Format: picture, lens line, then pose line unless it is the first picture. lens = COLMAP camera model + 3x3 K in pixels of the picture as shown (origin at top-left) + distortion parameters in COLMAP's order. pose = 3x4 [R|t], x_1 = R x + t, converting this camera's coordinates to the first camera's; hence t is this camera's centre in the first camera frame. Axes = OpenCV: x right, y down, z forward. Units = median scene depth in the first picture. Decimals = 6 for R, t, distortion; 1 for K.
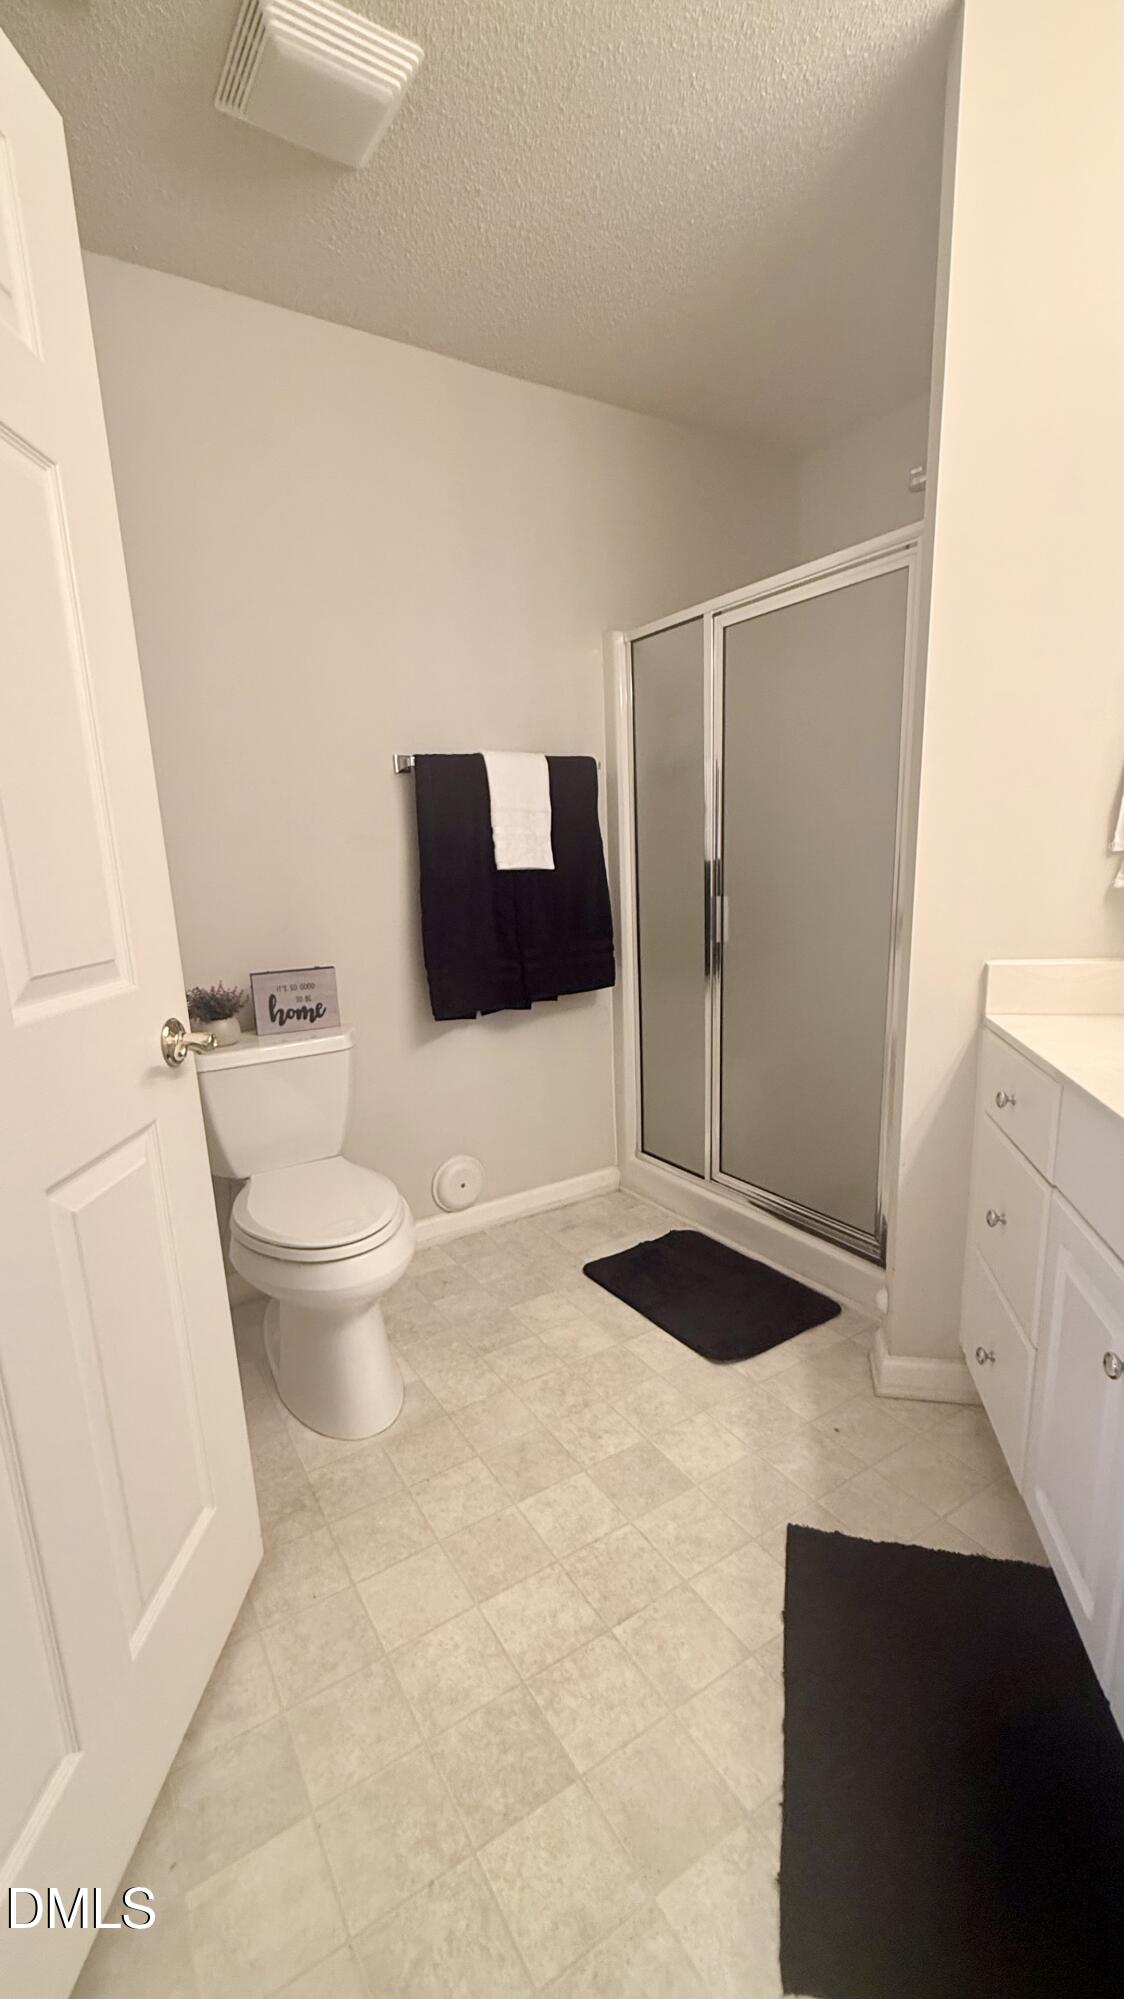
lens RADIAL K [[820.0, 0, 583.5], [0, 820.0, 1014.7], [0, 0, 1]] dist [-0.001110, -0.000371]
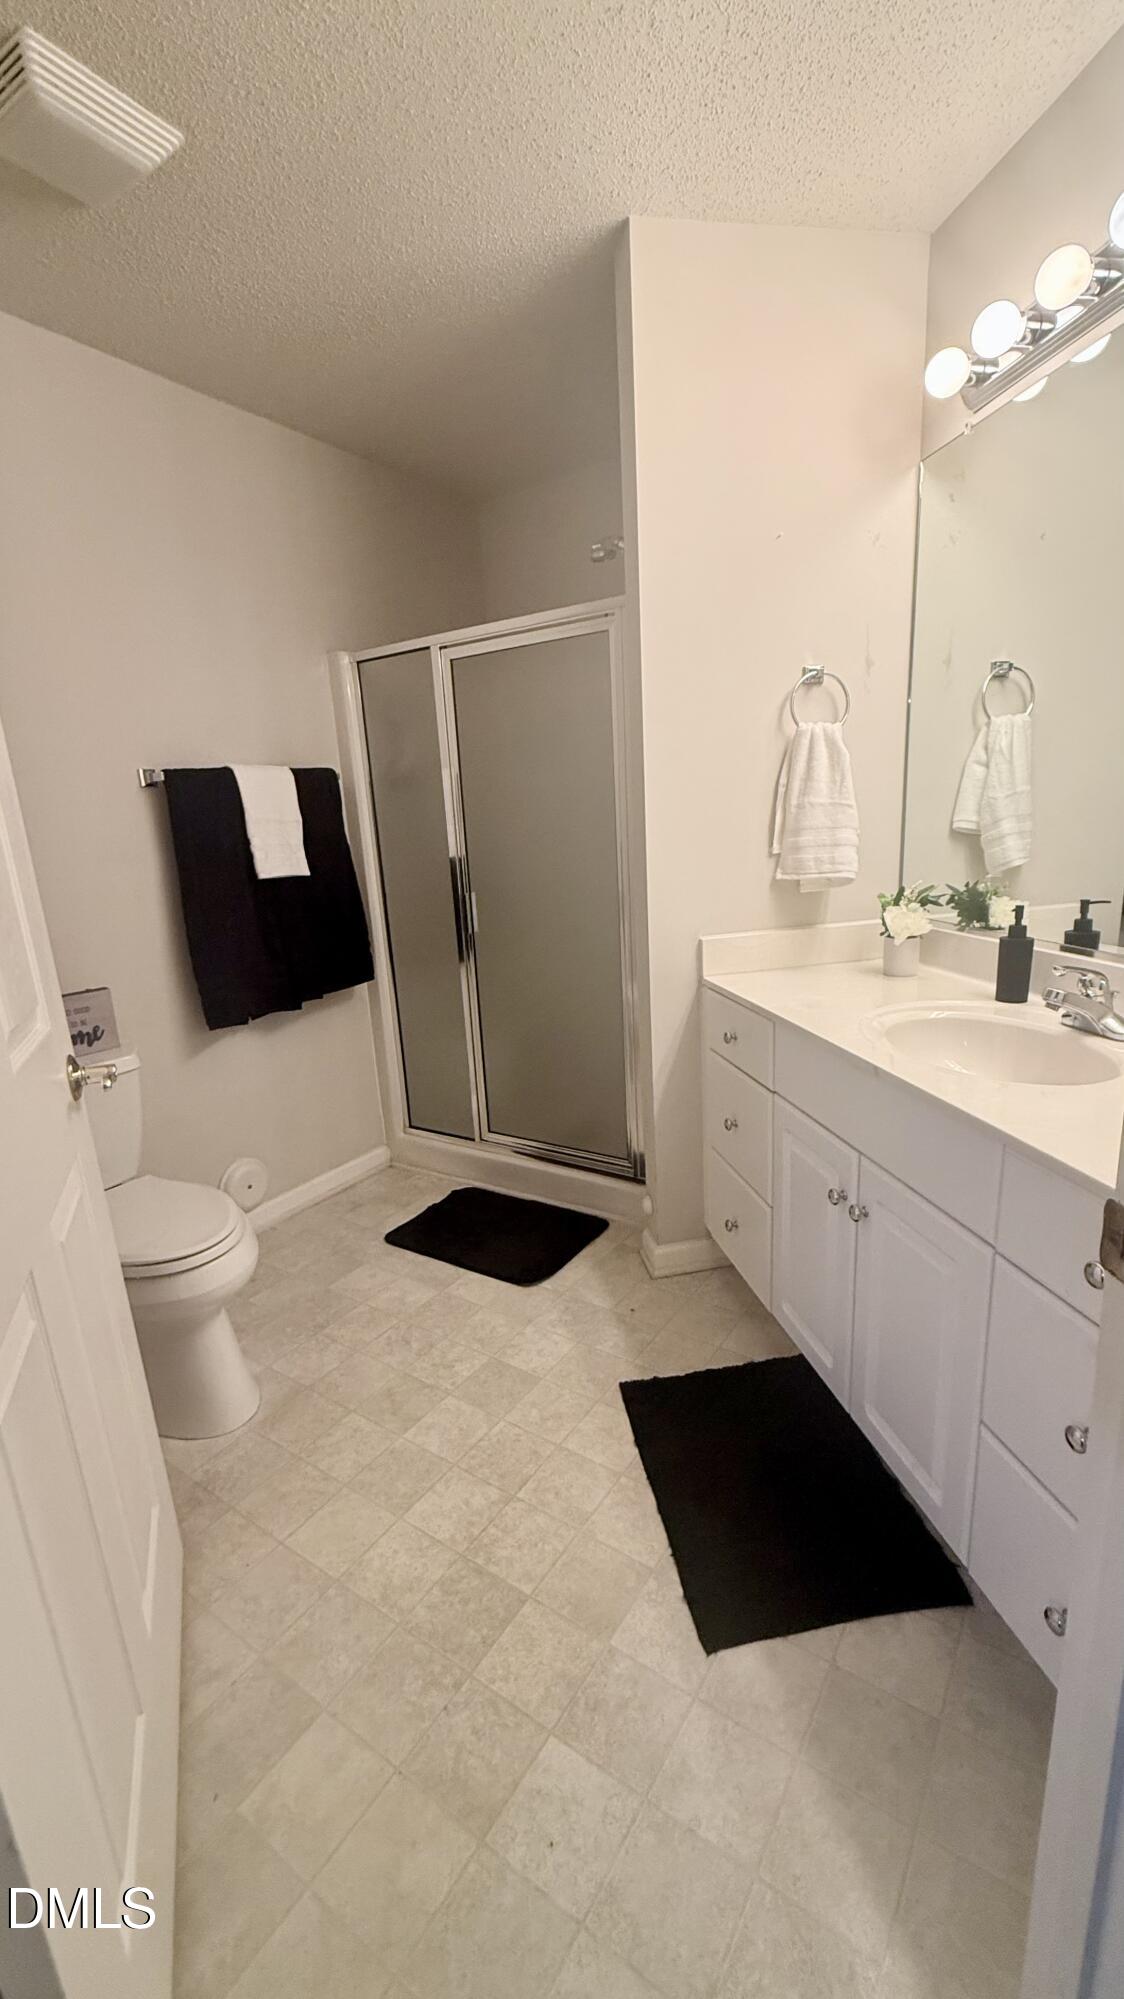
lens RADIAL K [[795.5, 0, 575.0], [0, 795.5, 993.5], [0, 0, 1]] dist [-0.000919, 0.000148]
pose [[0.919635, -0.099854, 0.379869, -0.194469], [0.098766, 0.994858, 0.022410, -0.021939], [-0.380154, 0.016909, 0.924769, -0.123344]]
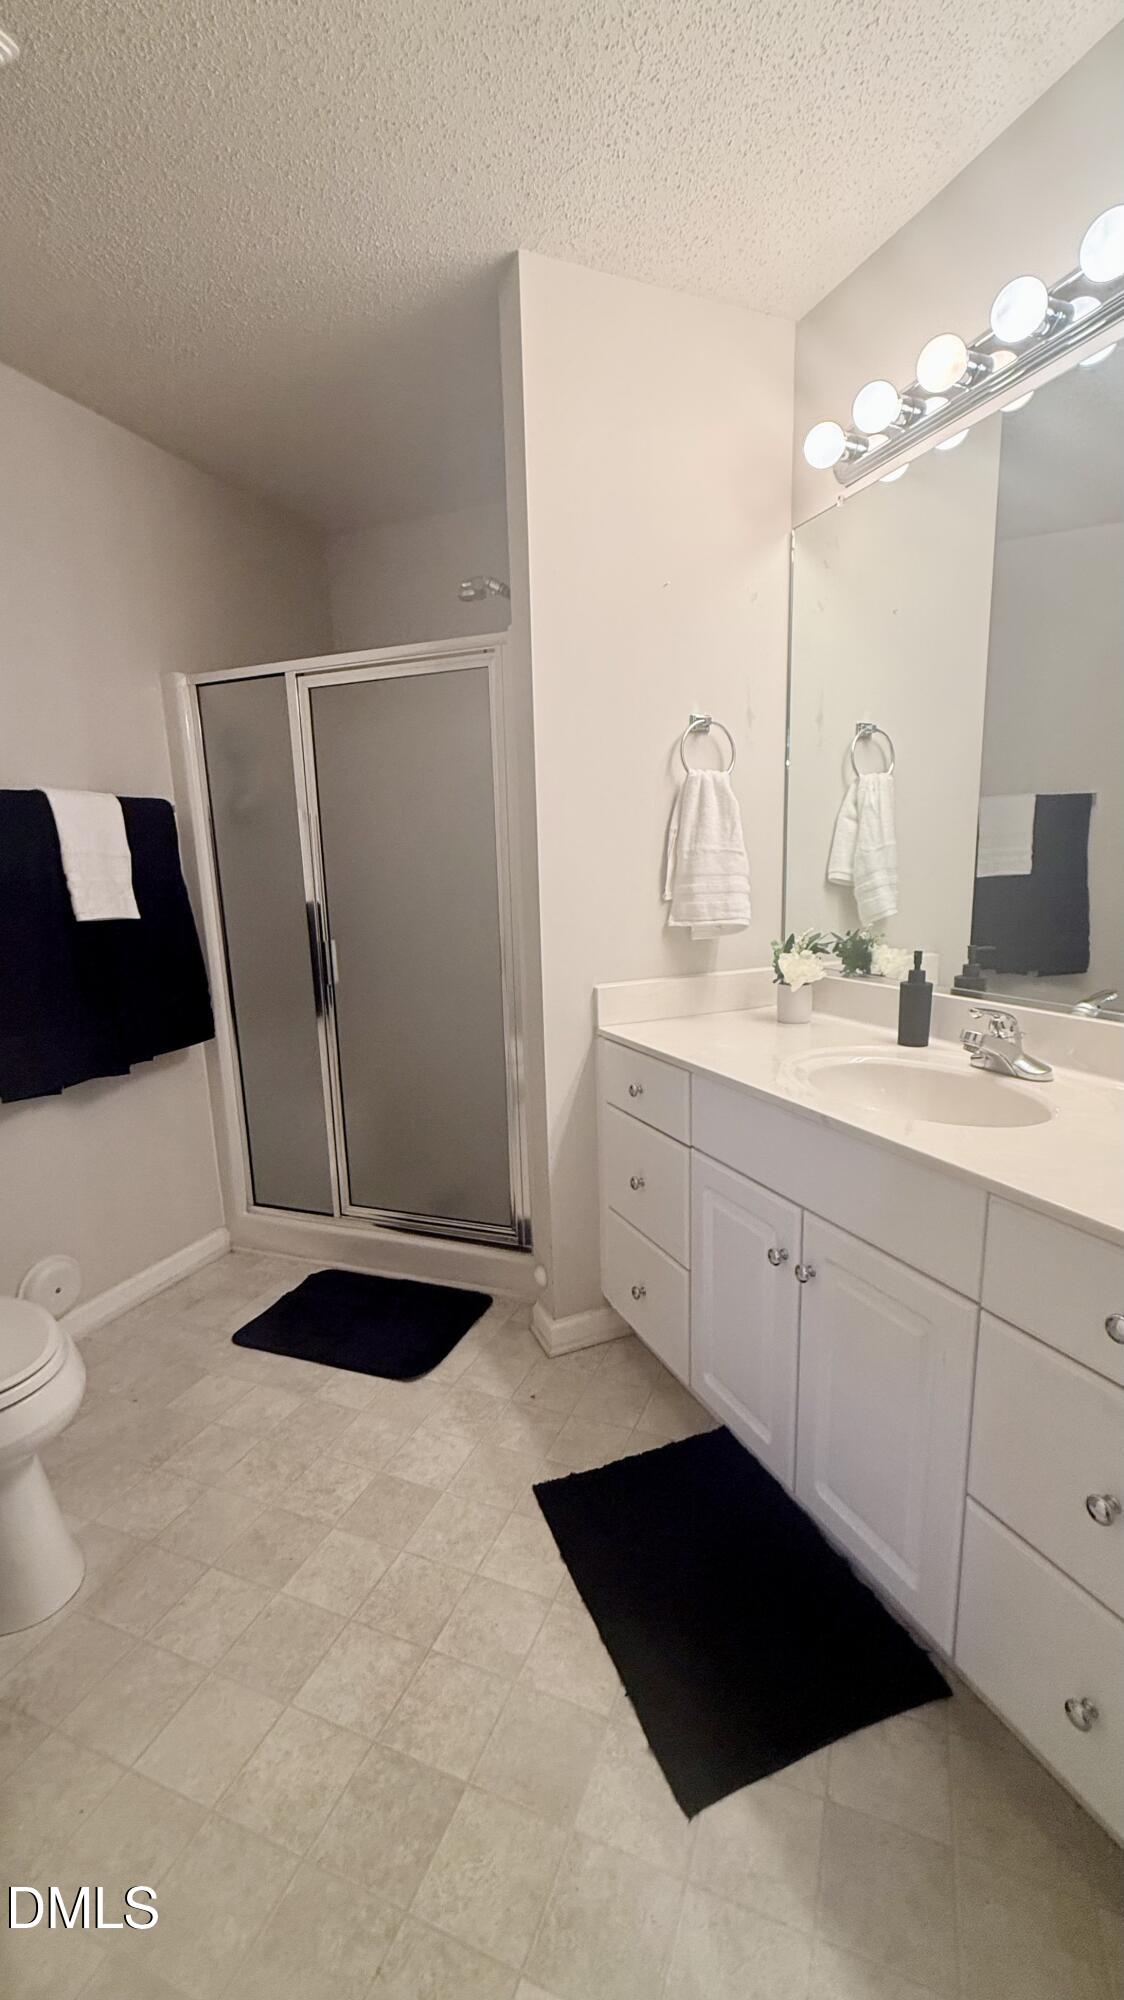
lens RADIAL K [[793.3, 0, 566.9], [0, 793.3, 1002.6], [0, 0, 1]] dist [-0.003662, -0.000186]
pose [[0.819610, -0.084028, 0.566727, -0.237855], [0.113072, 0.993454, -0.016227, -0.023026], [-0.561653, 0.077381, 0.823746, 0.006370]]
